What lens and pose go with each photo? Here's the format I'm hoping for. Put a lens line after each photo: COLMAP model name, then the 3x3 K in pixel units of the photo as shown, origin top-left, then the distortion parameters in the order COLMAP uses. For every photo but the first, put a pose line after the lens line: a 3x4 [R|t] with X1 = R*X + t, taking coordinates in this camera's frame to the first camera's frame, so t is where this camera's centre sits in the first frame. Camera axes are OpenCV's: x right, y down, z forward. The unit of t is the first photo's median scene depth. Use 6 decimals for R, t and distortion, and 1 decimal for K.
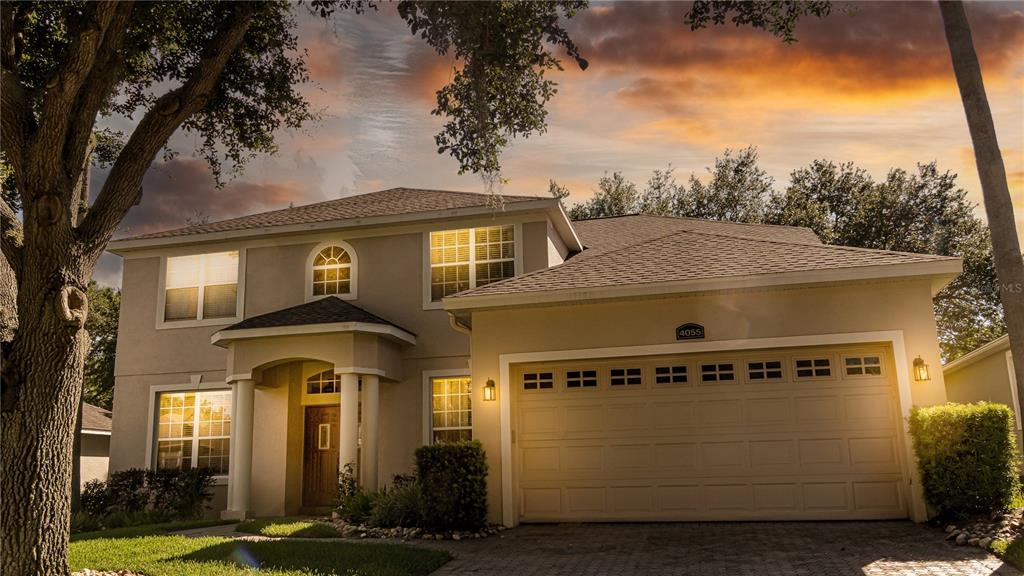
lens RADIAL K [[856.5, 0, 511.9], [0, 856.5, 290.6], [0, 0, 1]] dist [-0.004792, -0.000310]
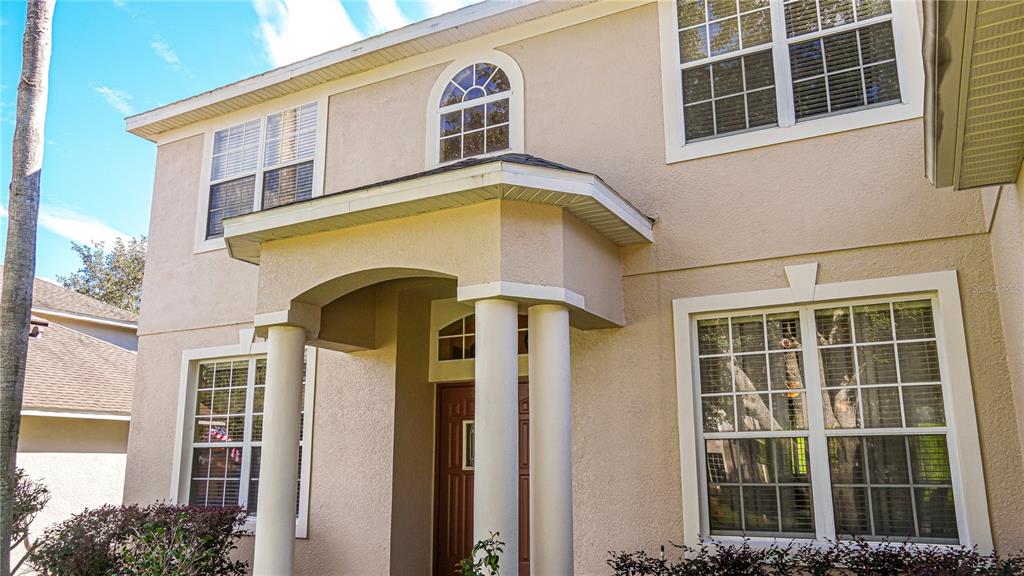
lens RADIAL K [[772.6, 0, 514.0], [0, 772.6, 288.2], [0, 0, 1]] dist [-0.003003, -0.000804]
pose [[0.967424, -0.037588, -0.250355, -0.082450], [0.038939, 0.999241, 0.000441, 0.083569], [0.250149, -0.010175, 0.968154, 0.593818]]
